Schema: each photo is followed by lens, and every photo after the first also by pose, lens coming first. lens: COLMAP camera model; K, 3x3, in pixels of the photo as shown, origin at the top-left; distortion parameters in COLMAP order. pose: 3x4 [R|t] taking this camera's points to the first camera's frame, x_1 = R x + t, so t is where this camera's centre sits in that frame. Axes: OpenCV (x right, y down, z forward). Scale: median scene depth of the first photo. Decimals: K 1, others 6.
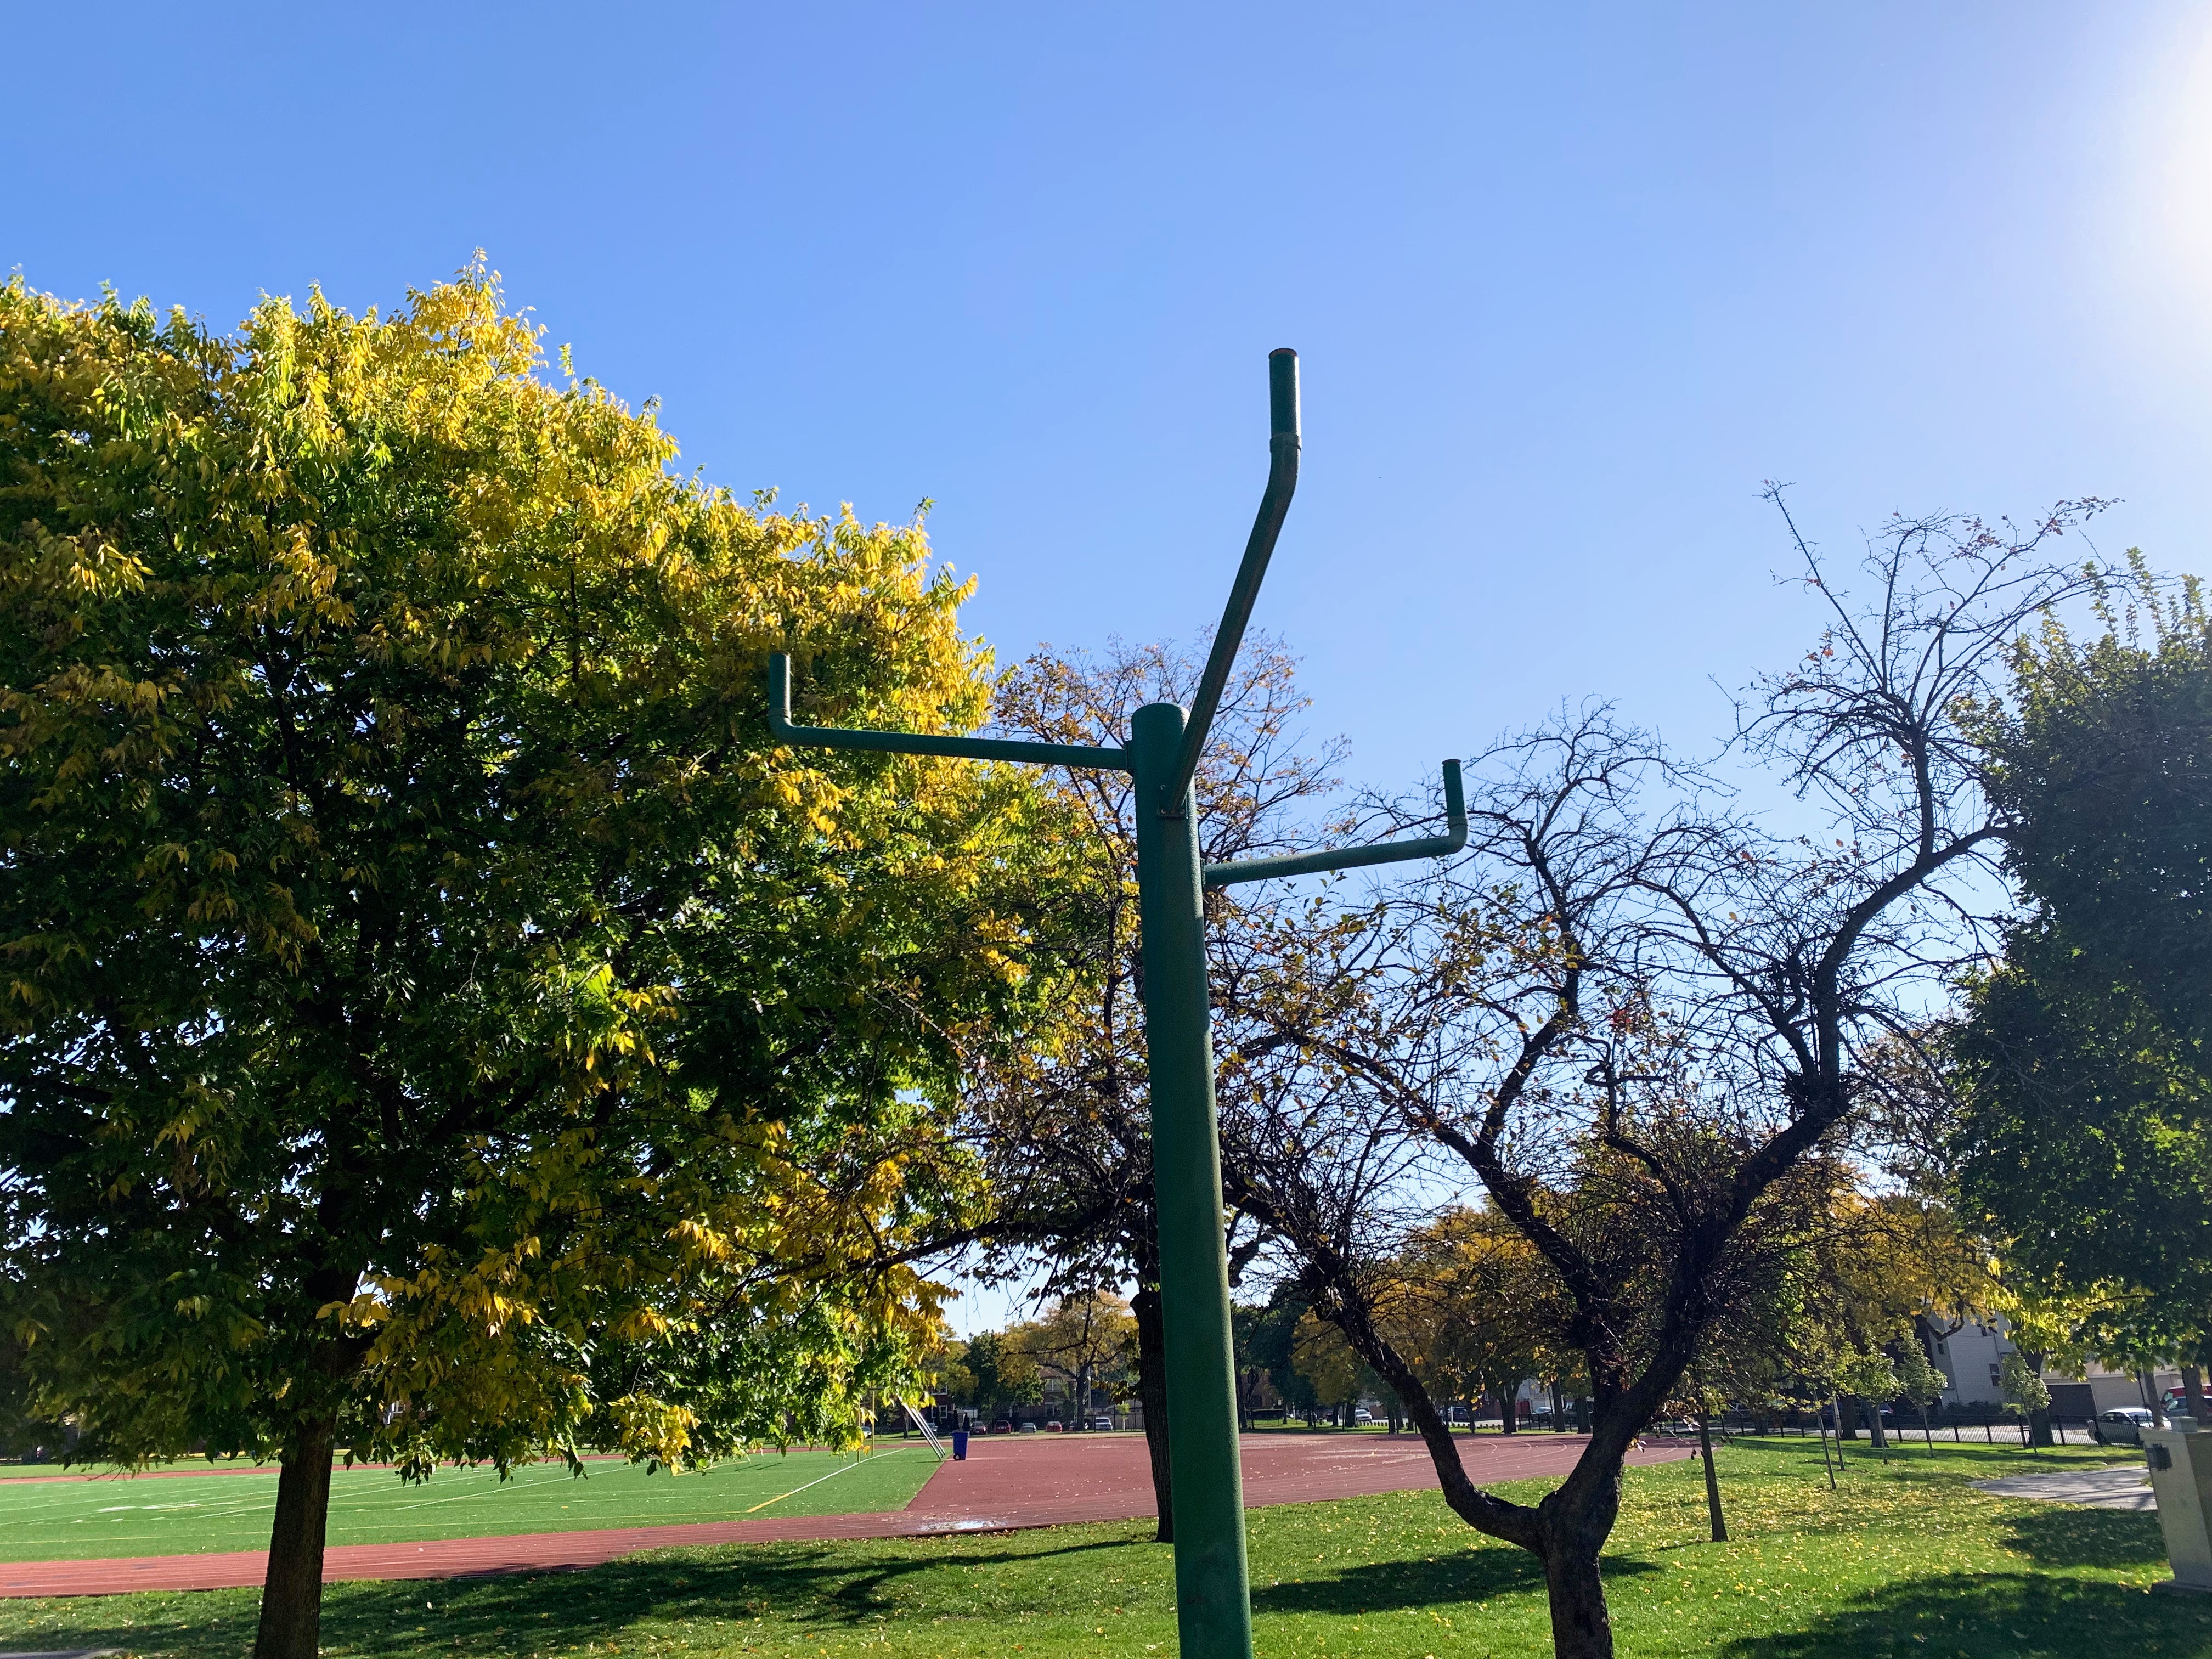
lens RADIAL K [[1670.4, 0, 1103.6], [0, 1670.4, 828.9], [0, 0, 1]] dist [0.016186, -0.004554]
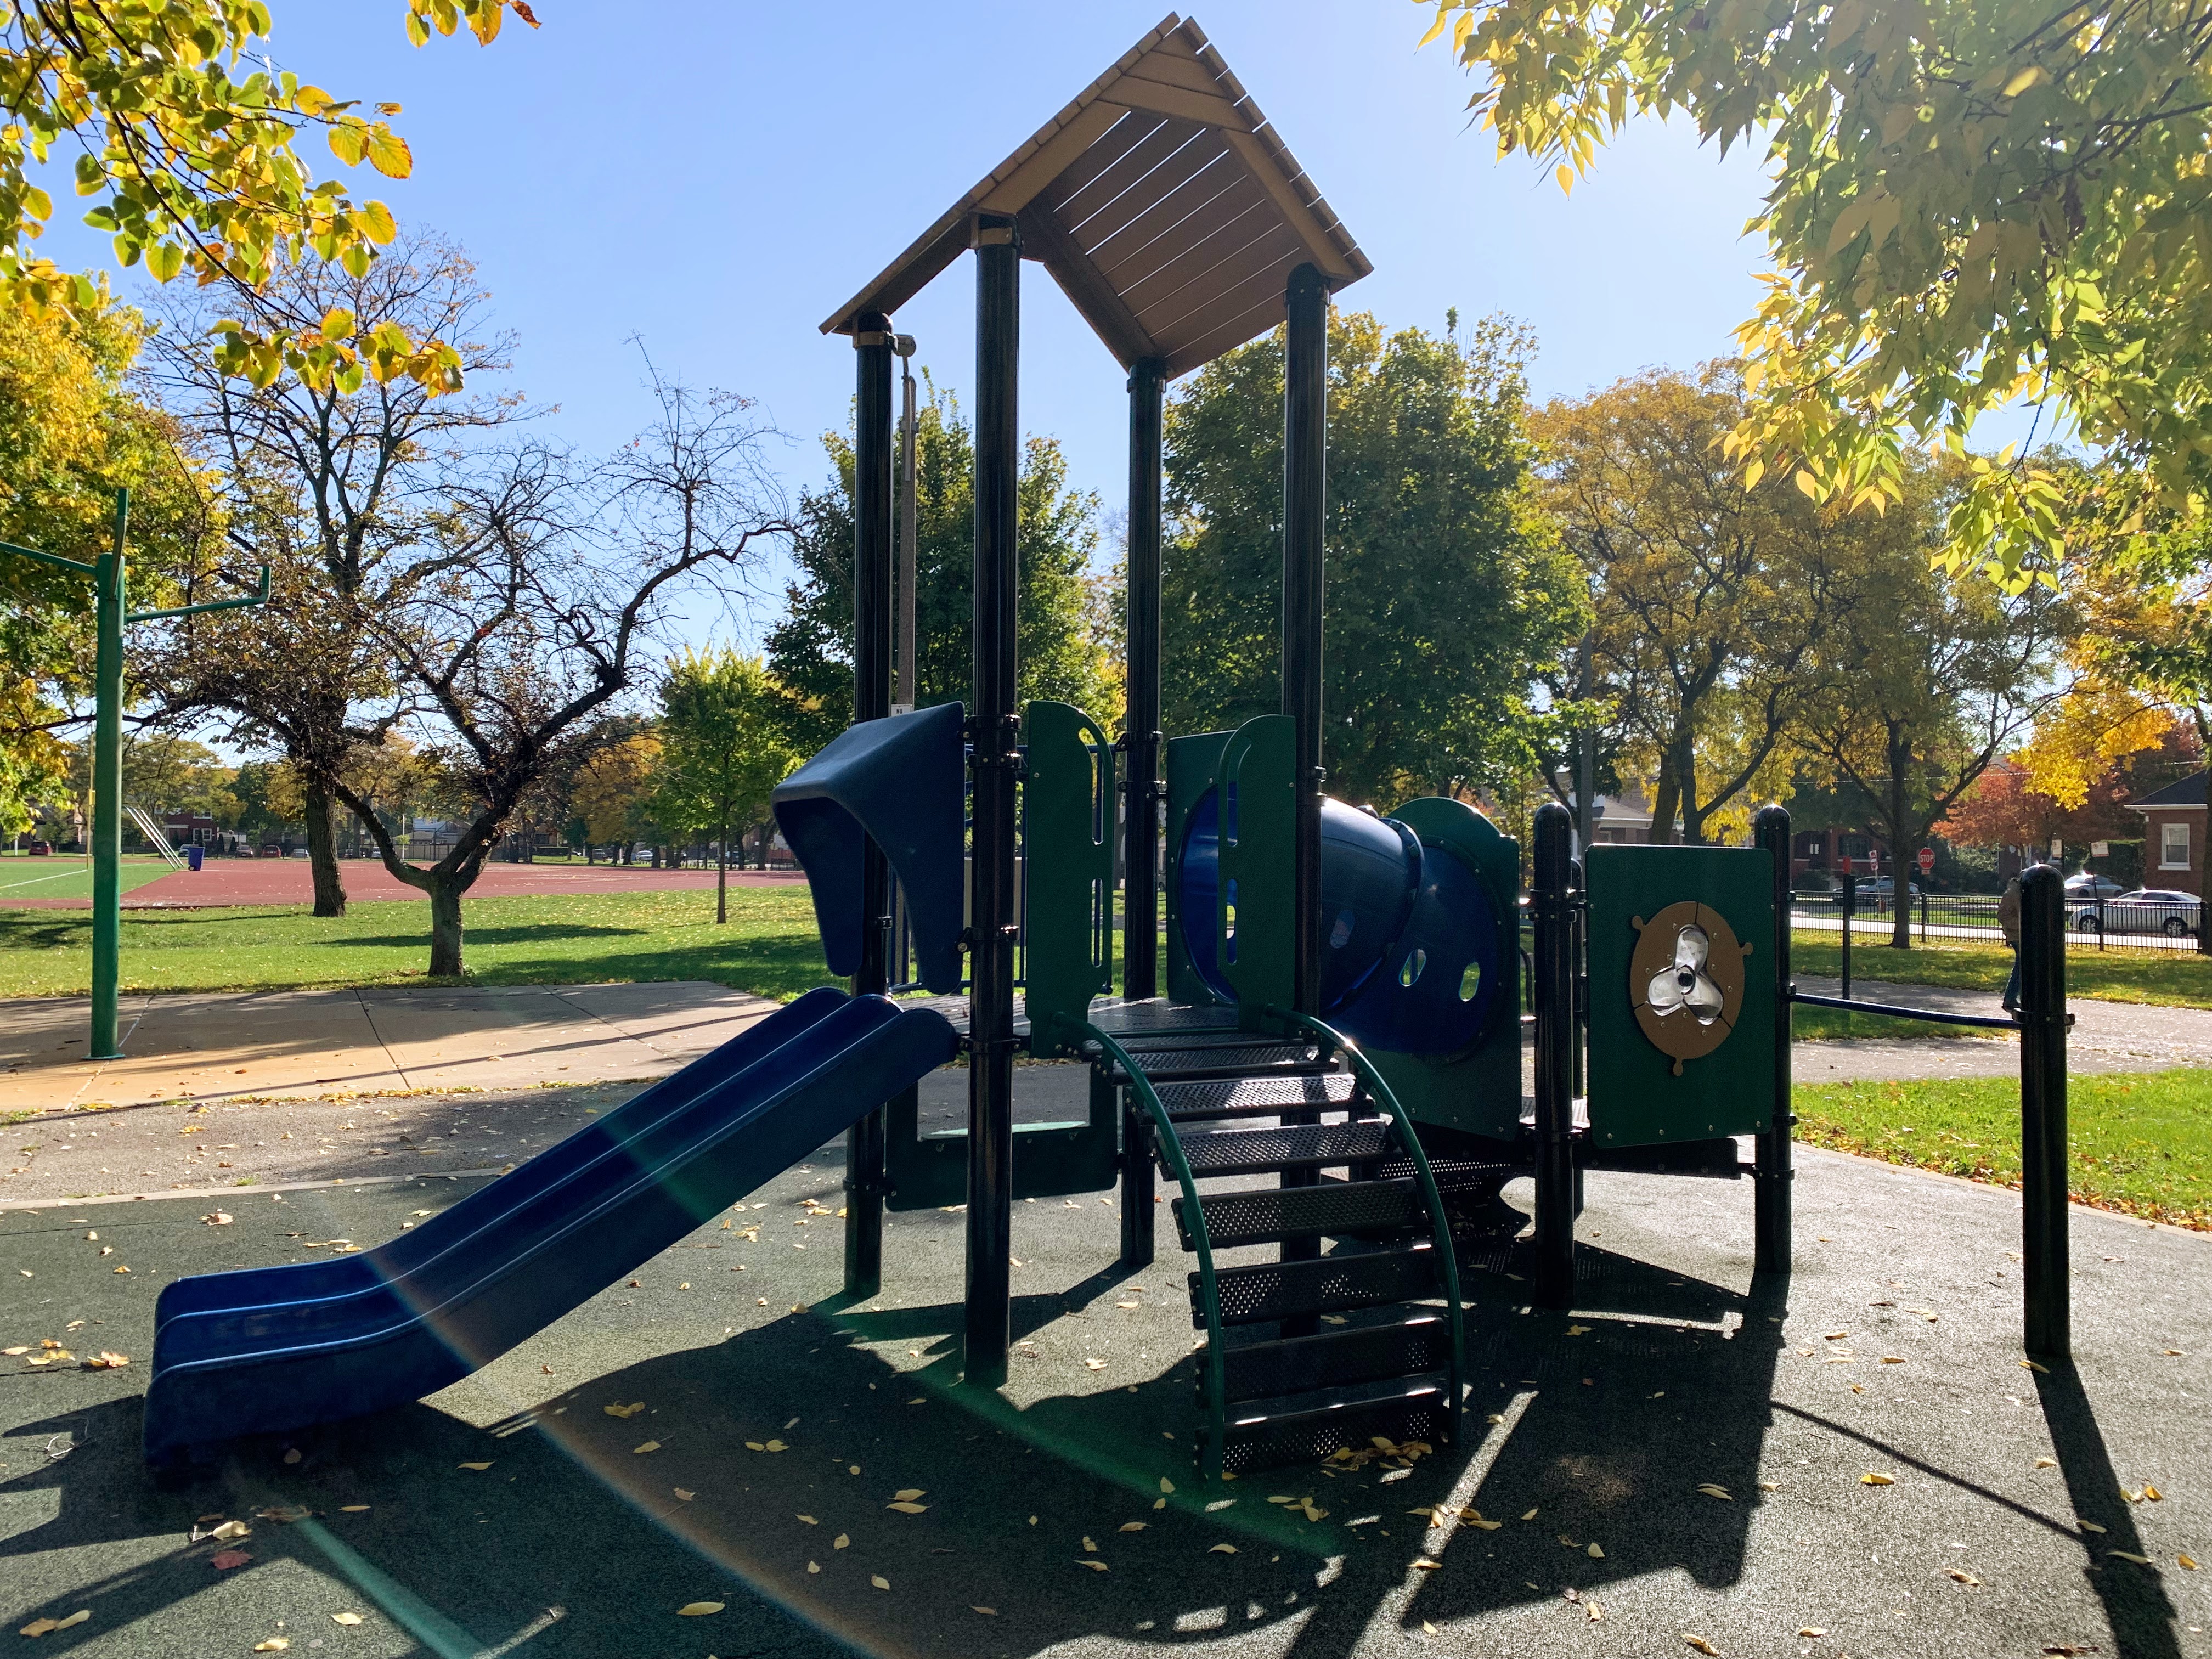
lens RADIAL K [[1670.4, 0, 1115.1], [0, 1670.4, 829.6], [0, 0, 1]] dist [0.016186, -0.004554]
pose [[0.920476, 0.046860, 0.387978, 0.191428], [-0.165434, 0.946165, 0.278214, -0.262482], [-0.354054, -0.320275, 0.878675, -0.812852]]
